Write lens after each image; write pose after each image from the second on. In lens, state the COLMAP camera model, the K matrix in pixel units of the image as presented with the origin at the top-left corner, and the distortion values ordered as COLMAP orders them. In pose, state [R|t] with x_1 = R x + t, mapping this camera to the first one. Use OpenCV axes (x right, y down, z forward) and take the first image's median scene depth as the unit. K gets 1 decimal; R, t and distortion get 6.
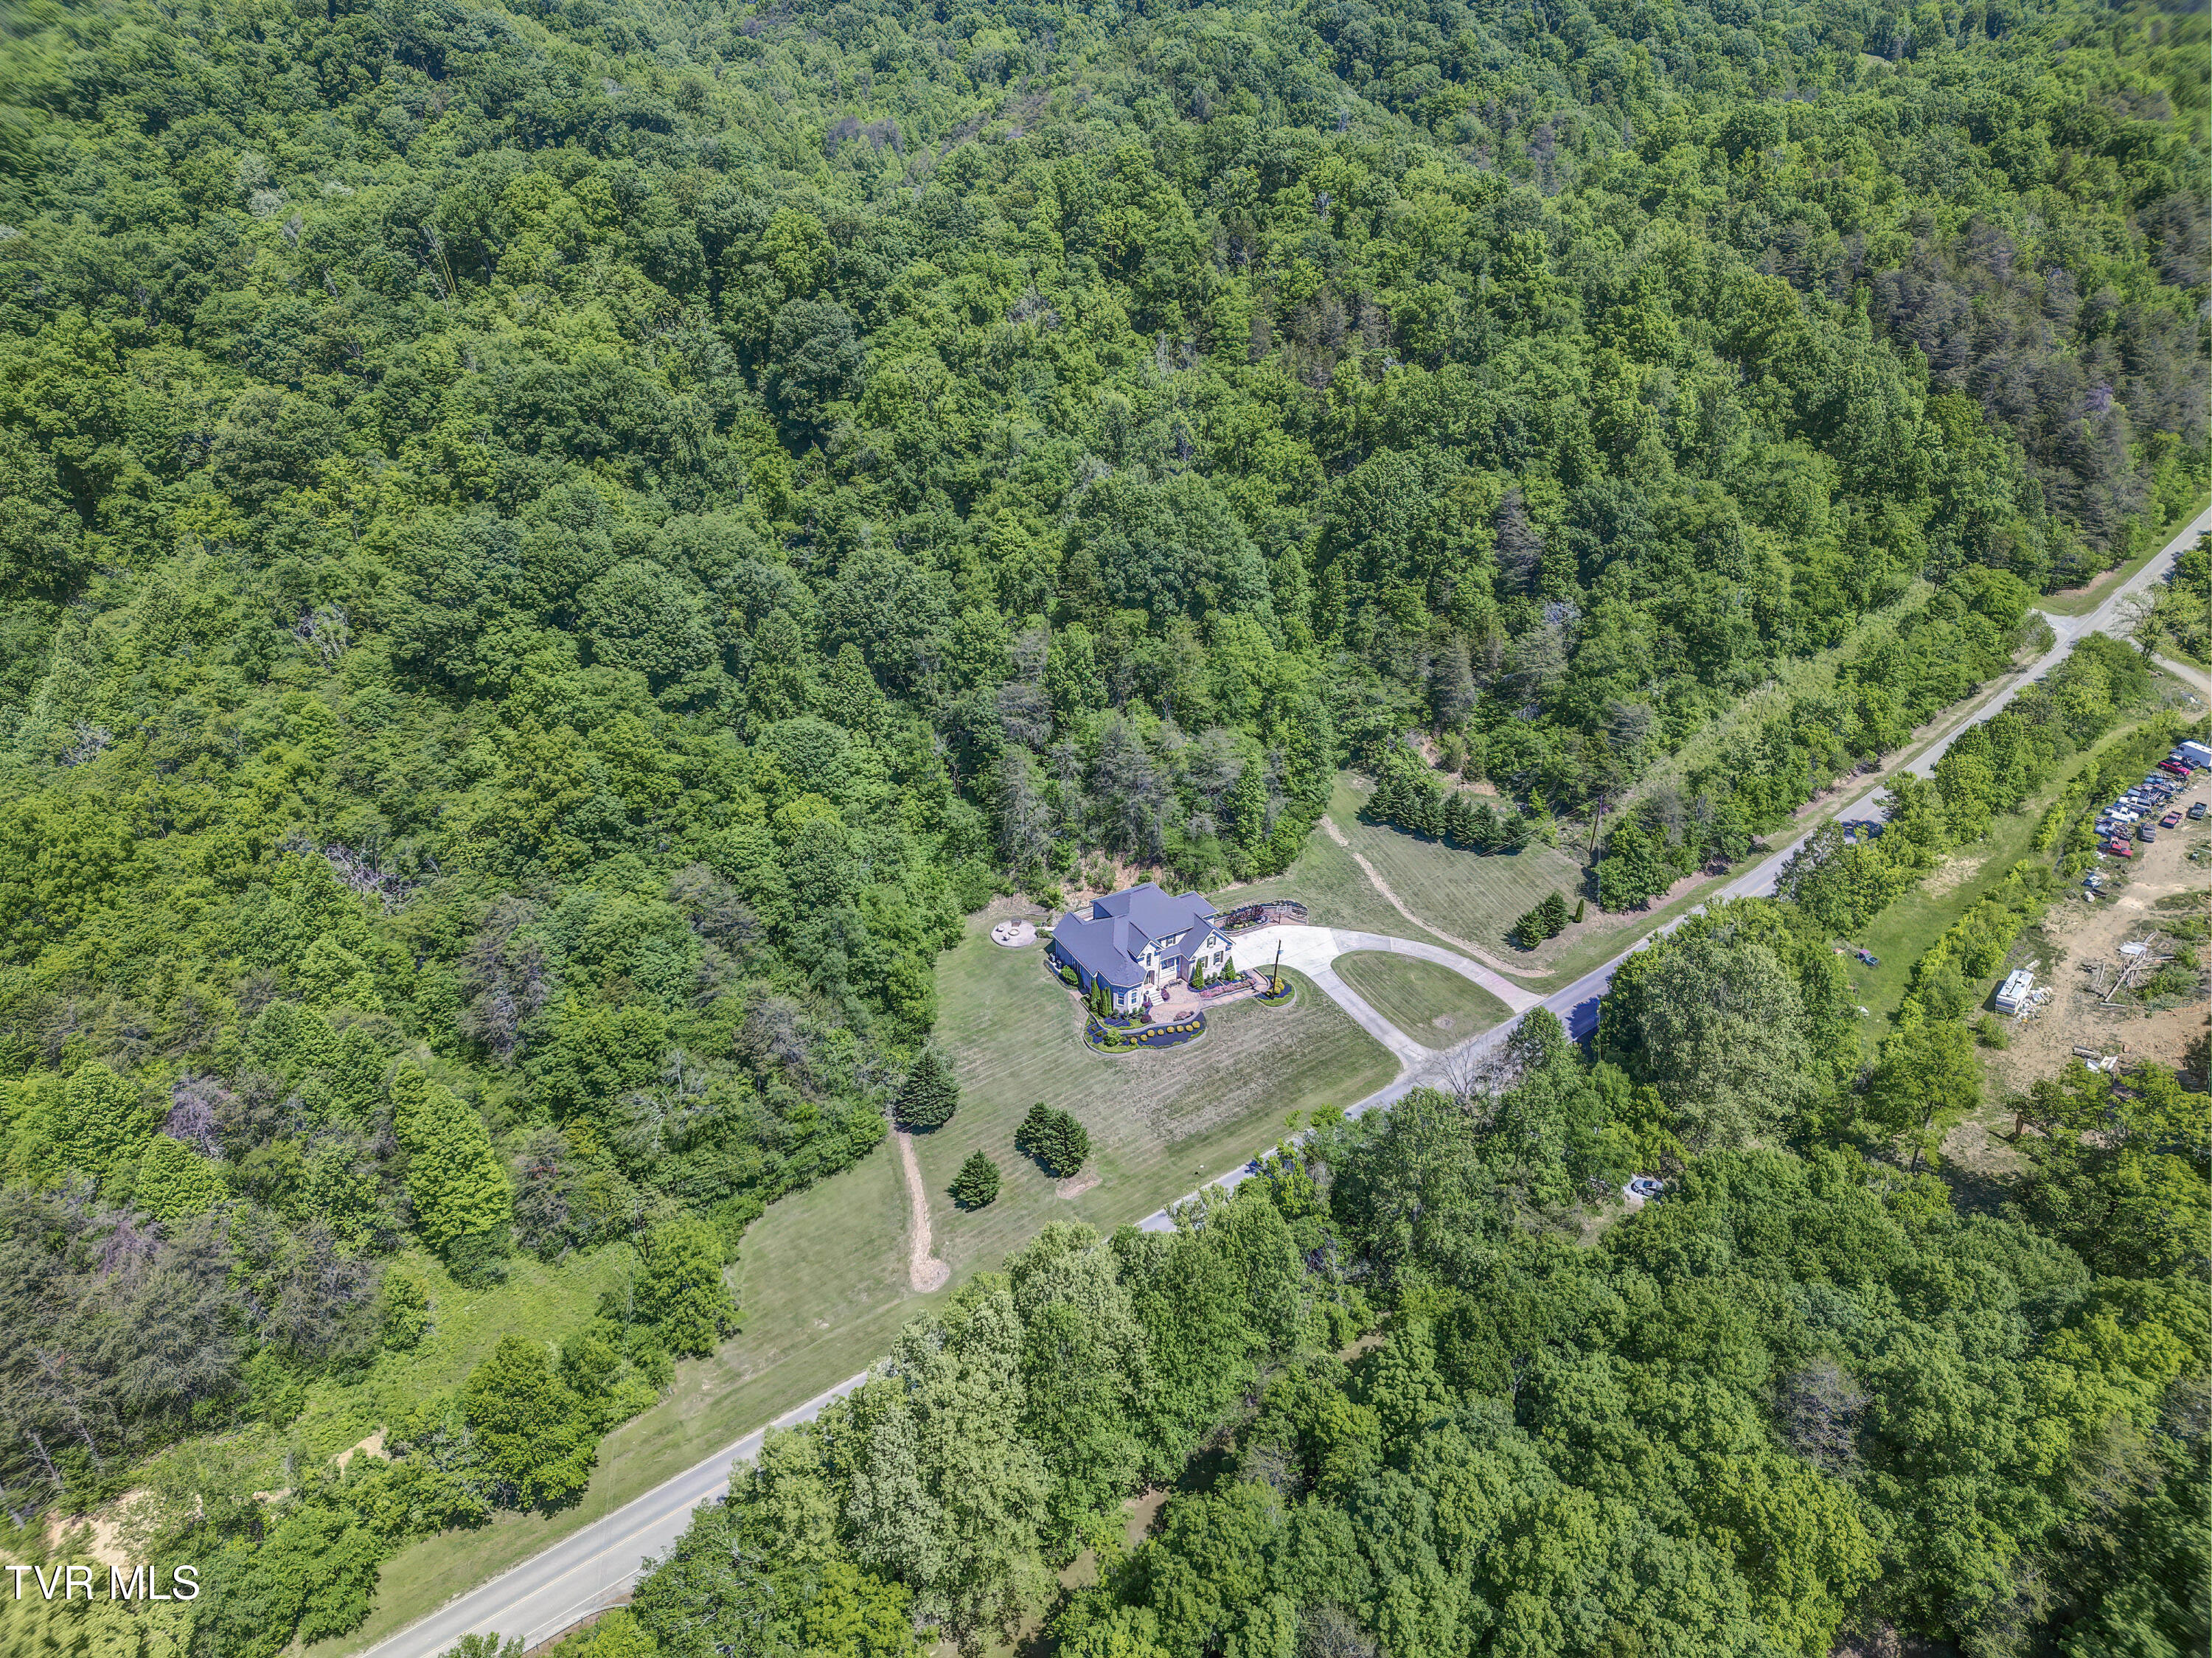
lens RADIAL K [[1536.8, 0, 1122.8], [0, 1536.8, 863.6], [0, 0, 1]] dist [0.107973, -0.160754]
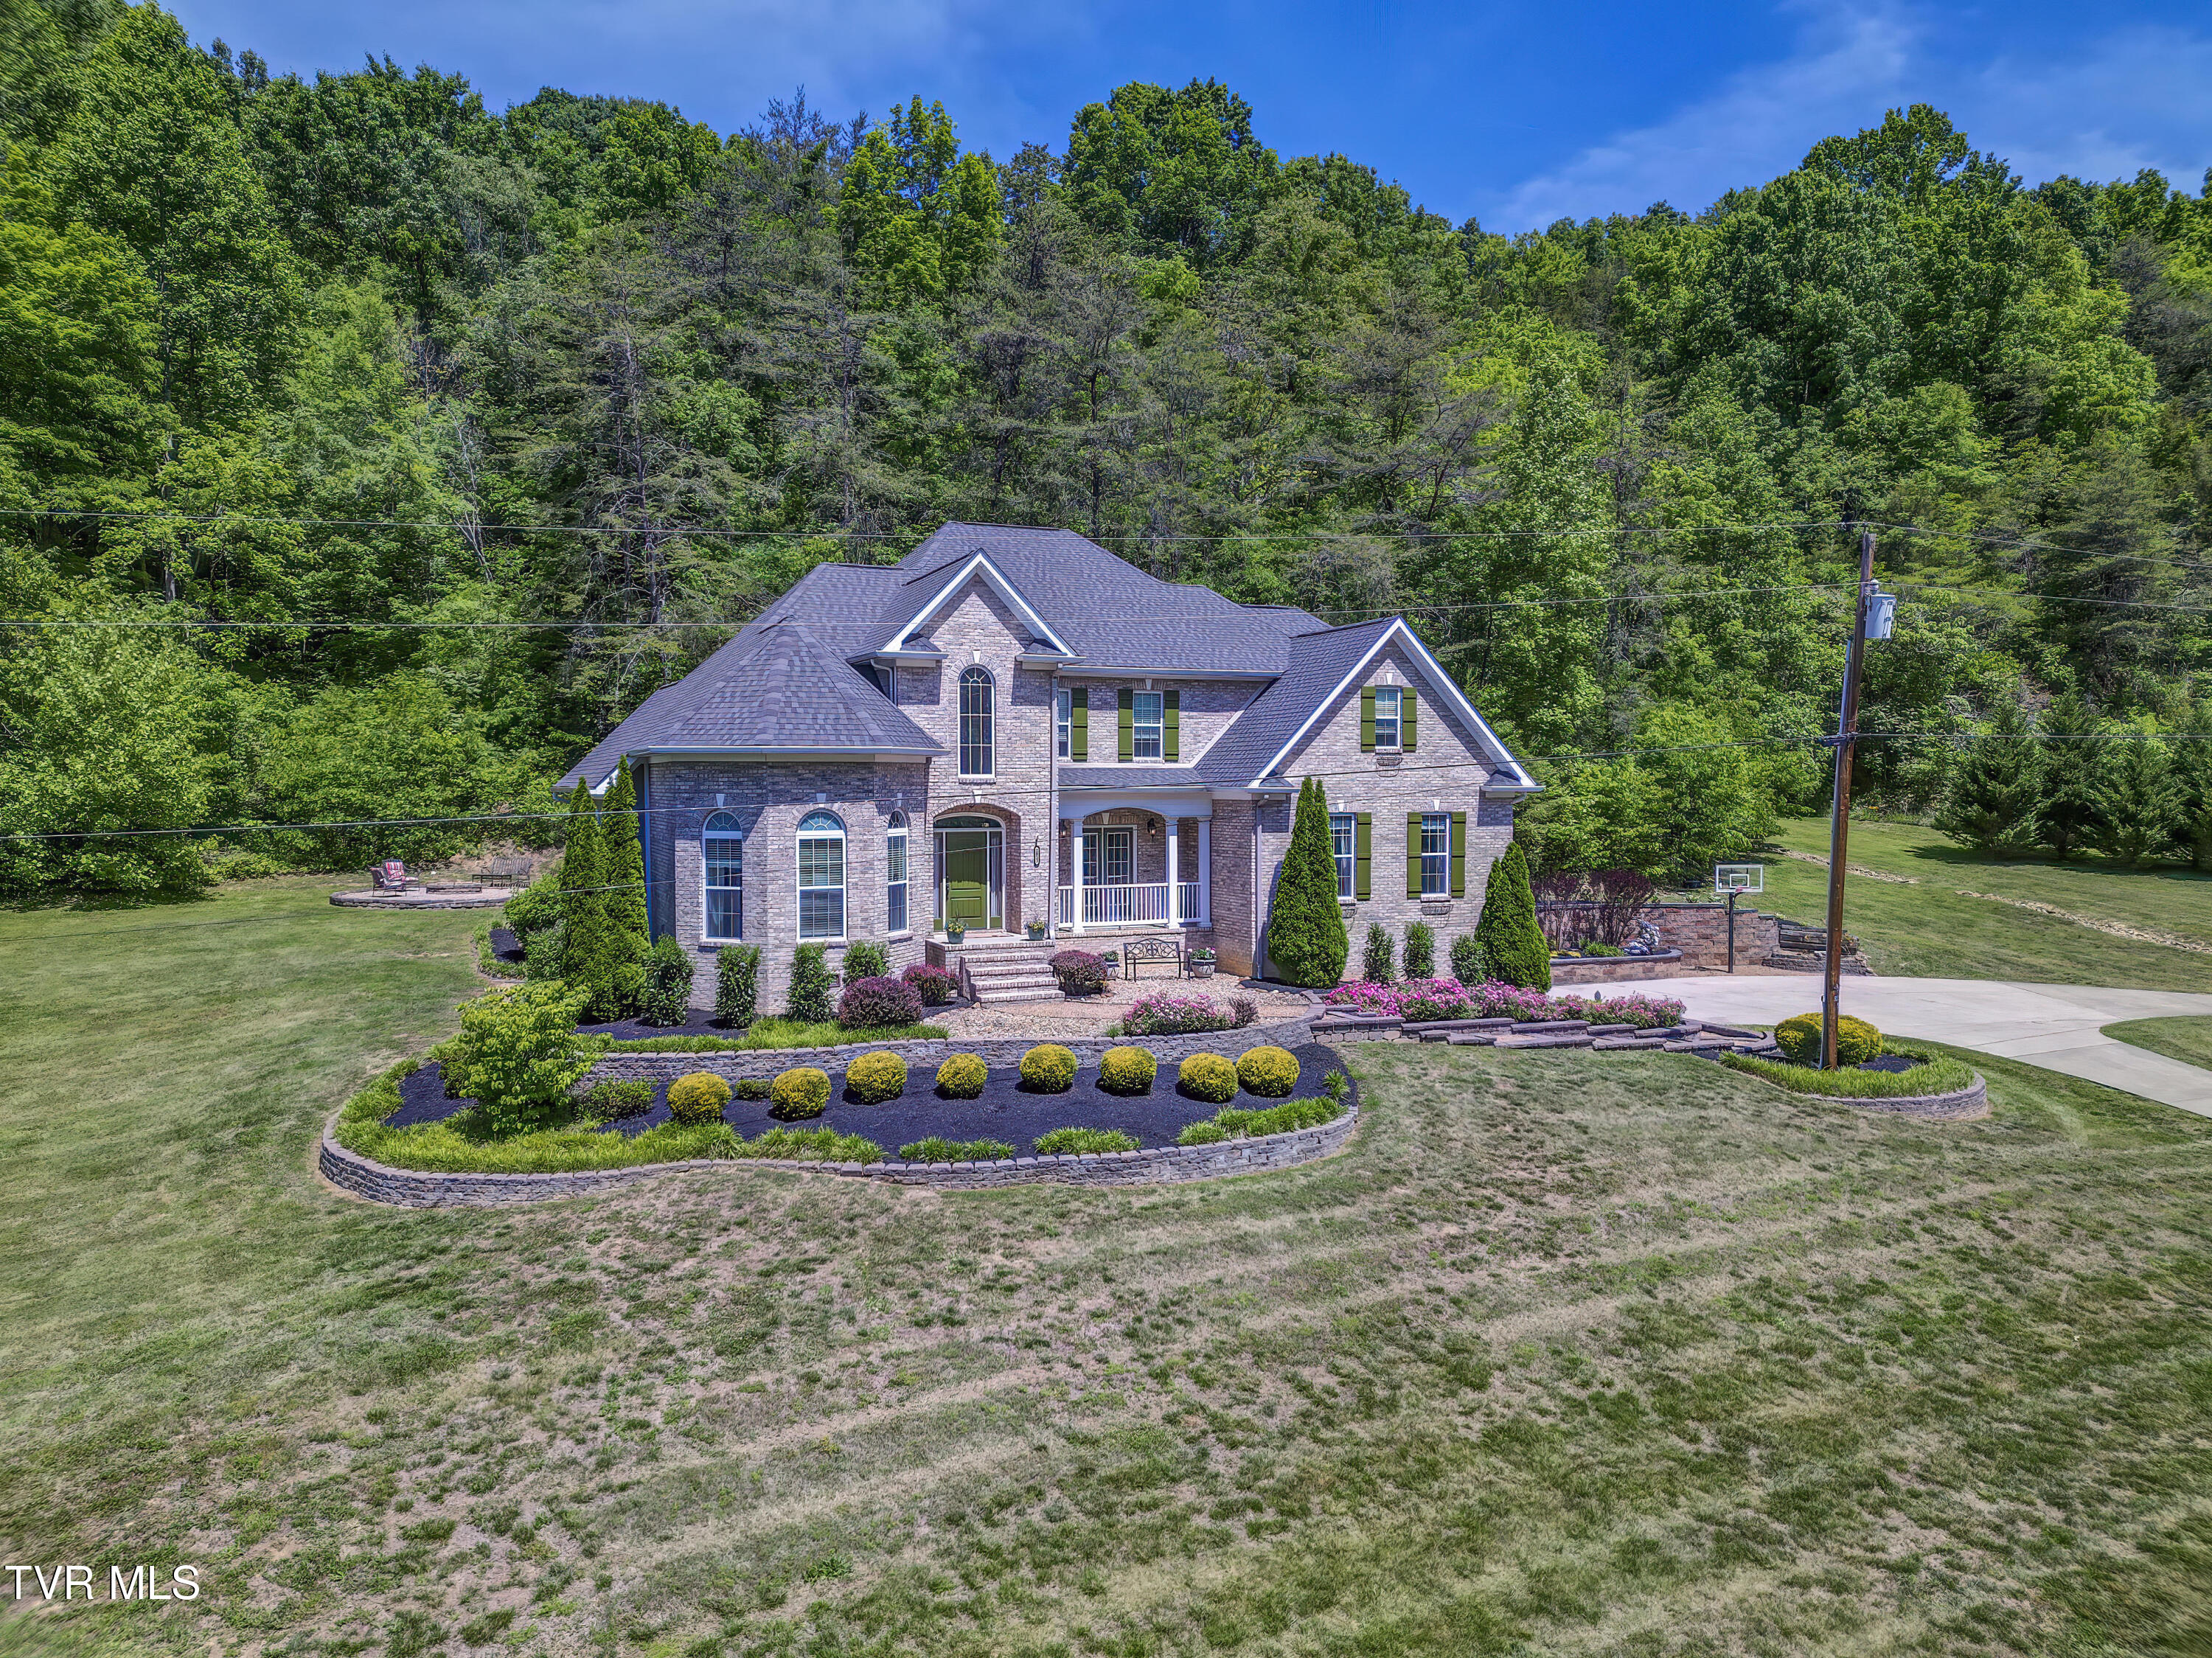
lens RADIAL K [[1600.7, 0, 1106.0], [0, 1600.7, 829.0], [0, 0, 1]] dist [0.026055, -0.006225]
pose [[0.989841, -0.013098, -0.141572, 0.051372], [-0.060169, 0.863589, -0.500593, 0.149435], [0.128817, 0.504025, 0.854028, 0.853536]]
